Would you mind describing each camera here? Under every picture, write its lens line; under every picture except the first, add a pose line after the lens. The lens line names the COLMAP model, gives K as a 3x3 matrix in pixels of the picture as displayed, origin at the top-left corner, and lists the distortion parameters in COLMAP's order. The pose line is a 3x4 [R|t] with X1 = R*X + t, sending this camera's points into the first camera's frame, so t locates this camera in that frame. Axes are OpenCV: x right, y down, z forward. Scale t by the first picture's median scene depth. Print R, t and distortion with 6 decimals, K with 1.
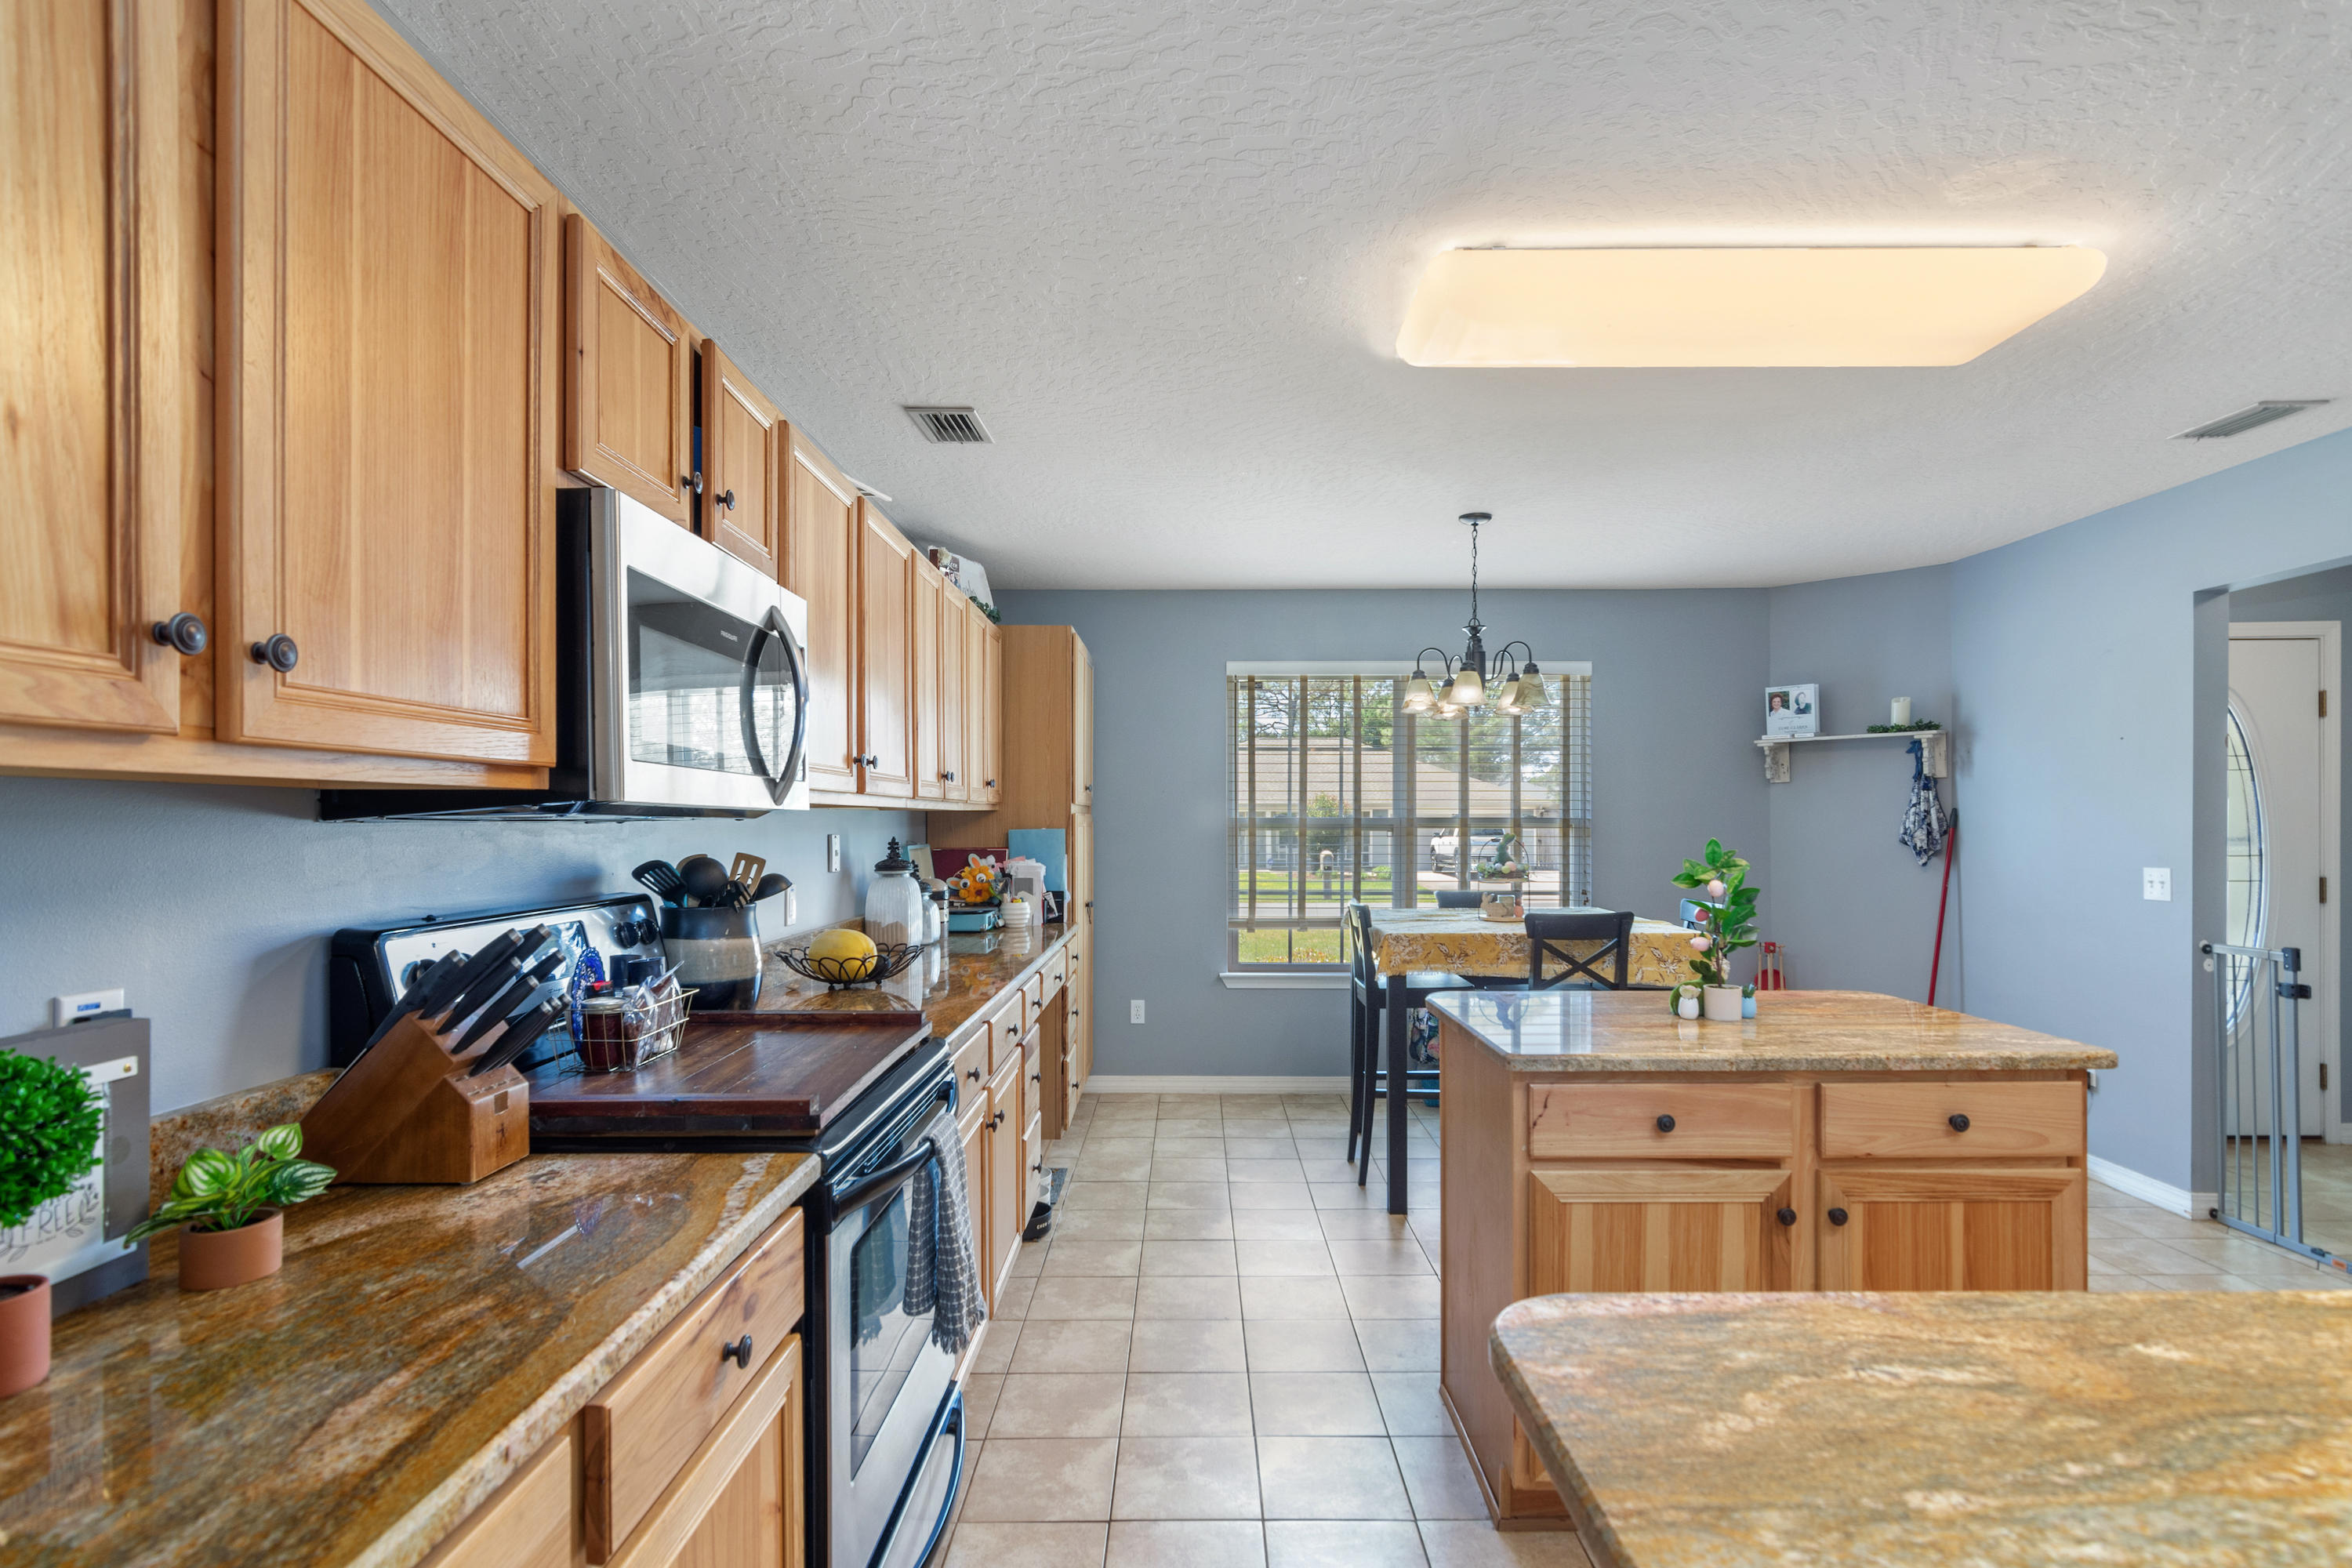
lens RADIAL K [[1144.1, 0, 1167.4], [0, 1144.1, 814.7], [0, 0, 1]] dist [0.000988, 0.000125]
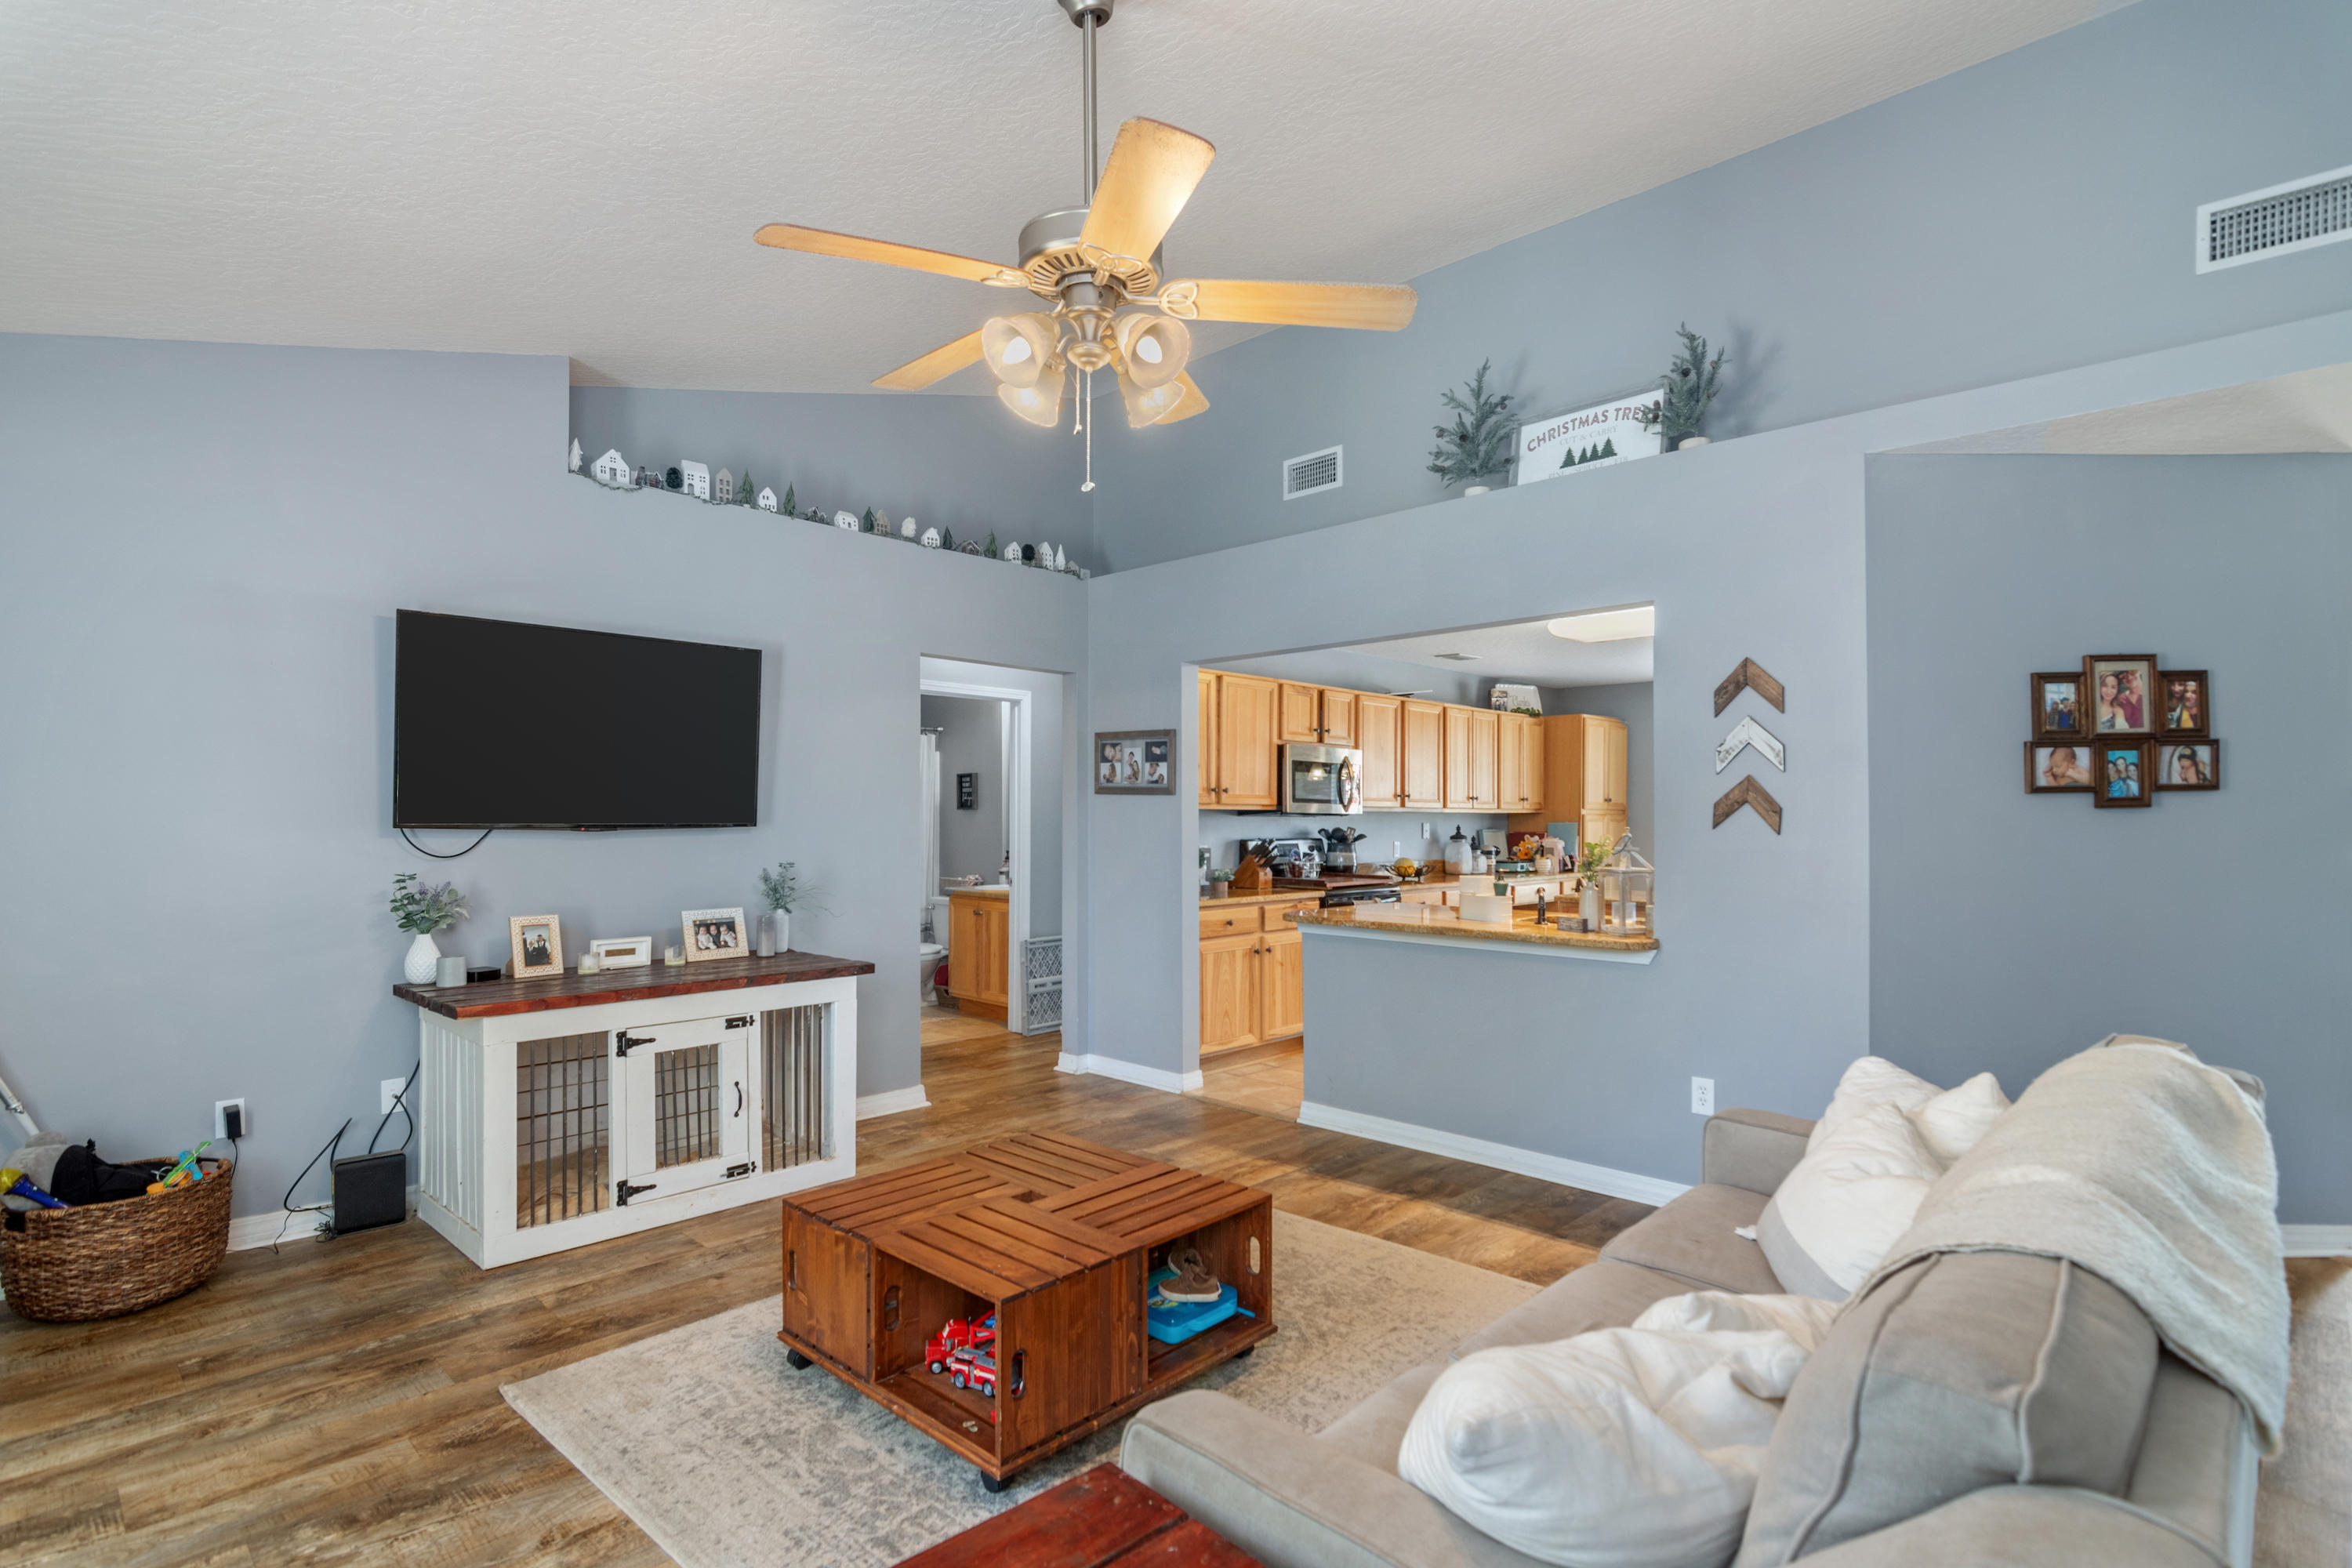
lens RADIAL K [[1144.1, 0, 1167.4], [0, 1144.1, 814.7], [0, 0, 1]] dist [0.000988, 0.000125]
pose [[0.713441, 0.000492, -0.700716, 0.909252], [-0.000627, 1.000000, 0.000064, -0.000530], [0.700715, 0.000394, 0.713441, -0.994337]]
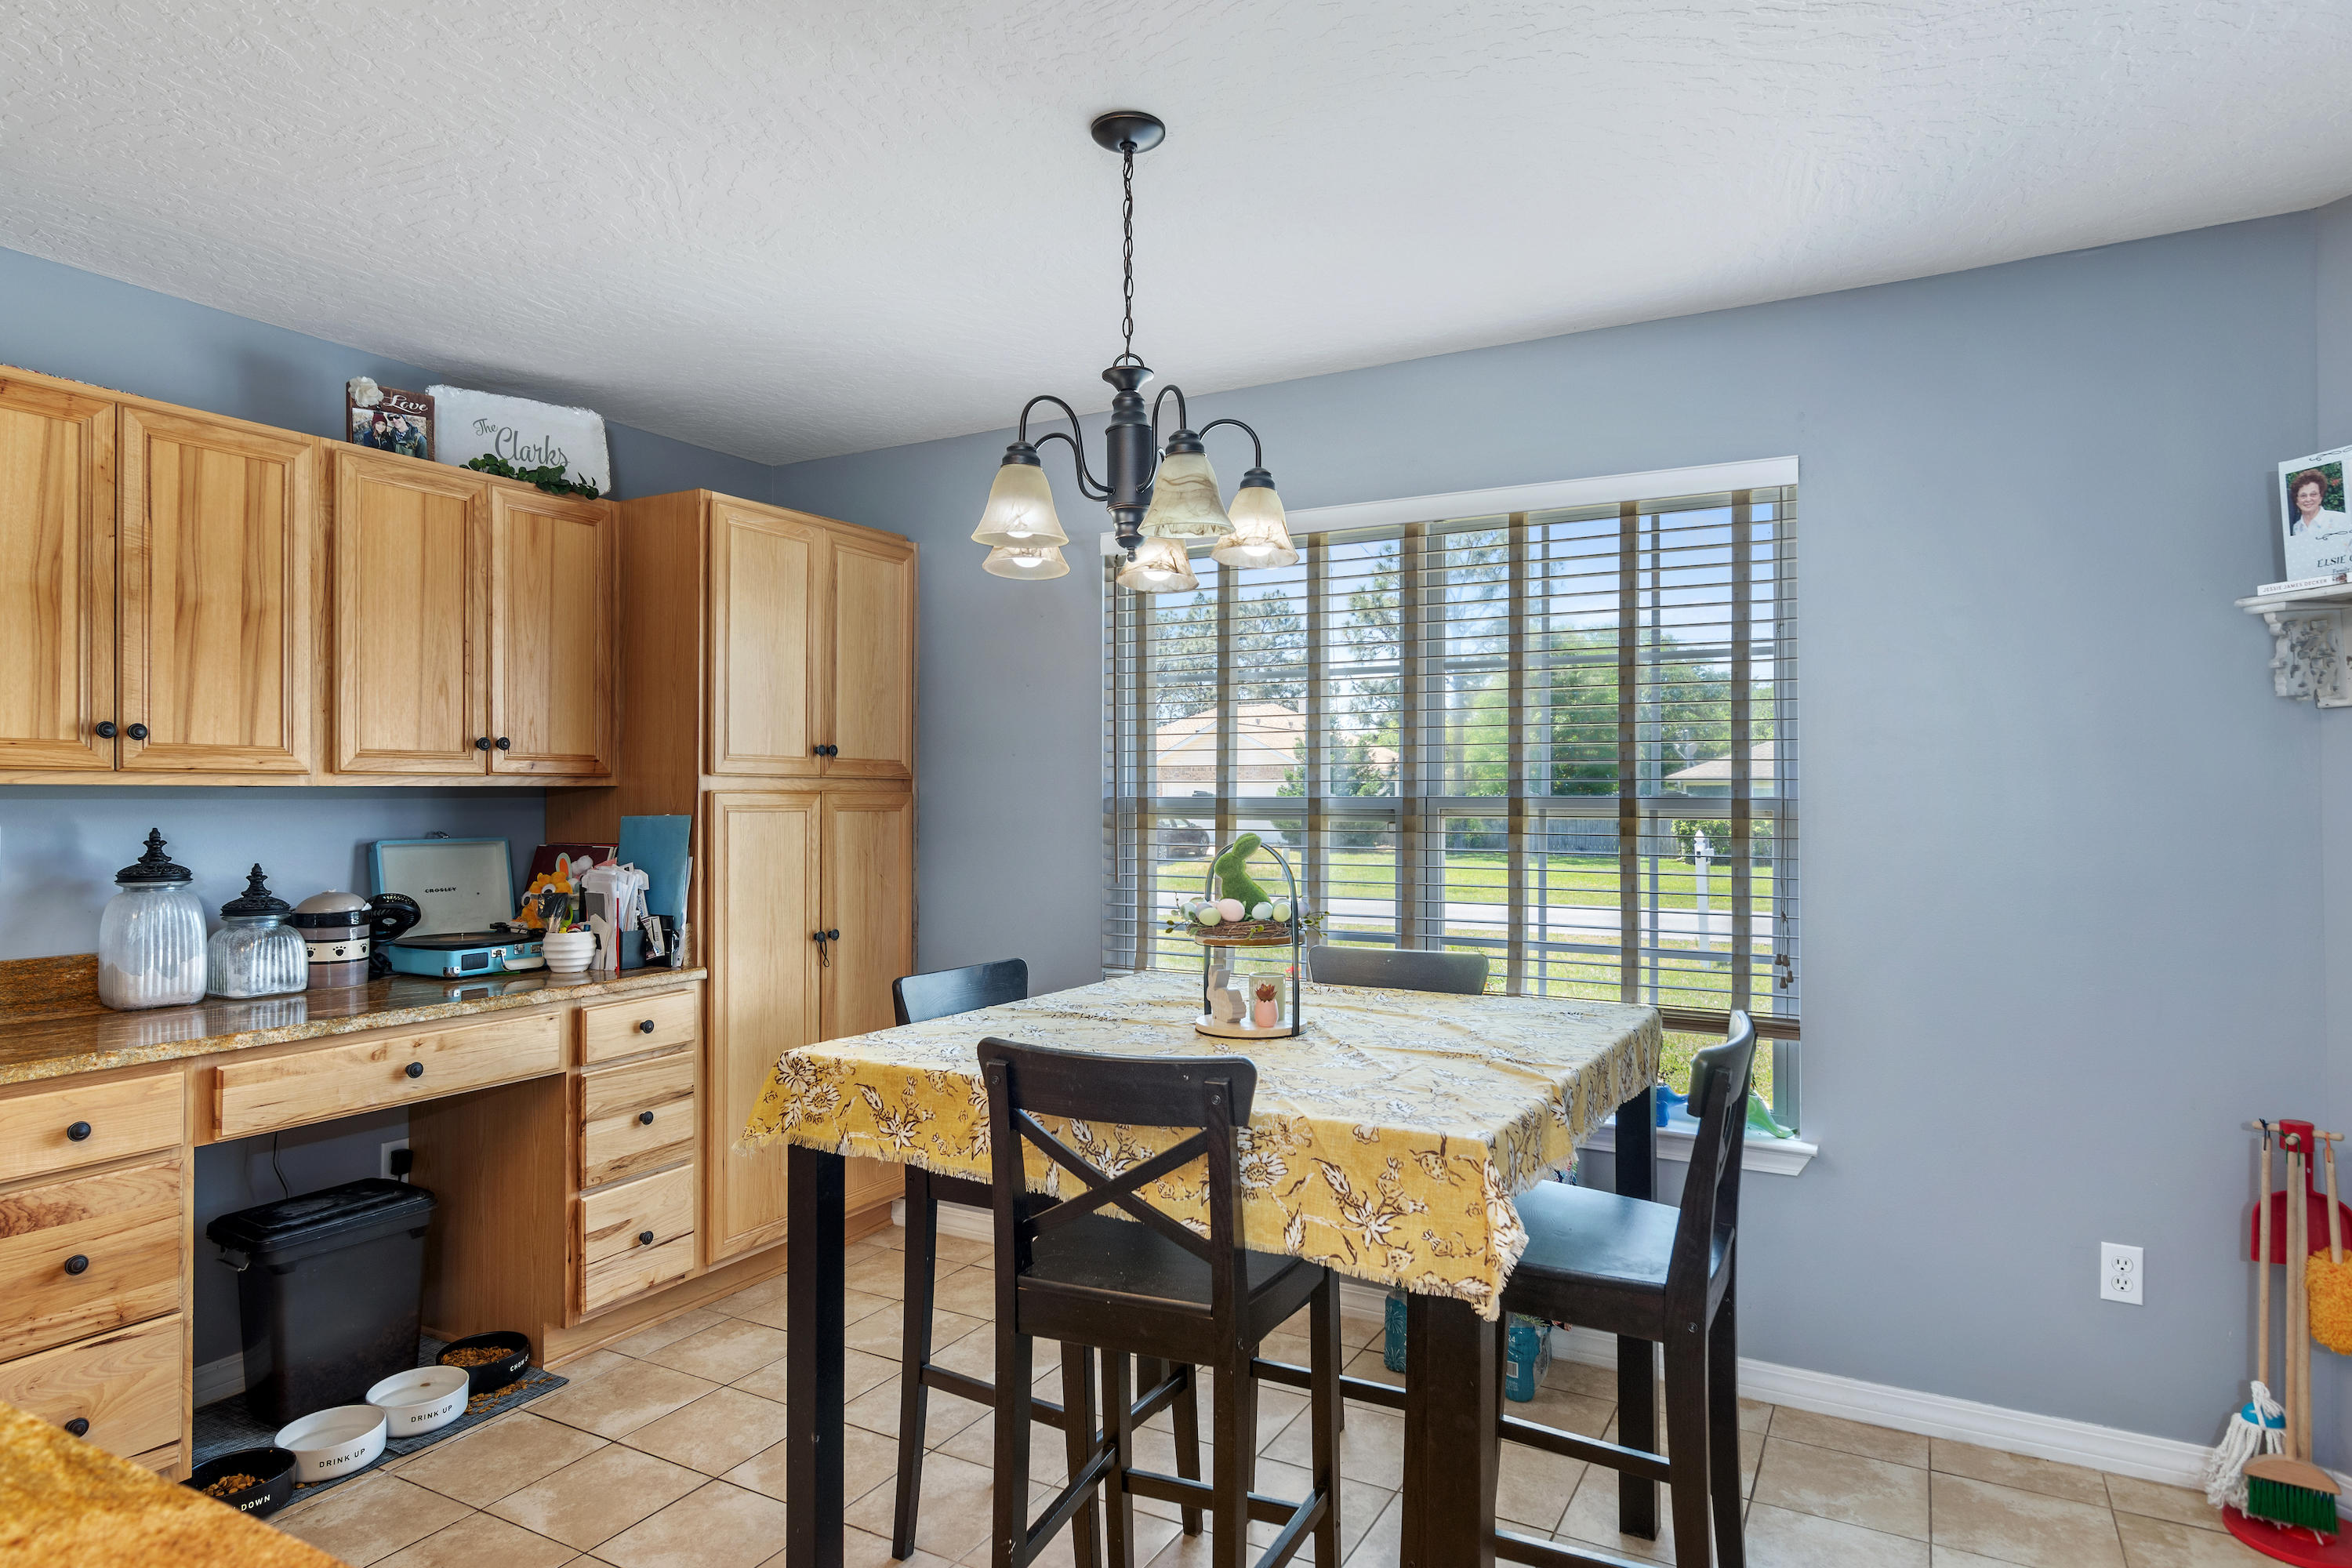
lens RADIAL K [[1284.0, 0, 1176.0], [0, 1284.0, 784.0], [0, 0, 1]] dist [-0.000821, 0.000039]
pose [[0.871815, -0.004257, -0.489818, 0.586066], [0.001828, 0.999984, -0.005438, -0.000857], [0.489833, 0.003846, 0.871808, 0.628841]]
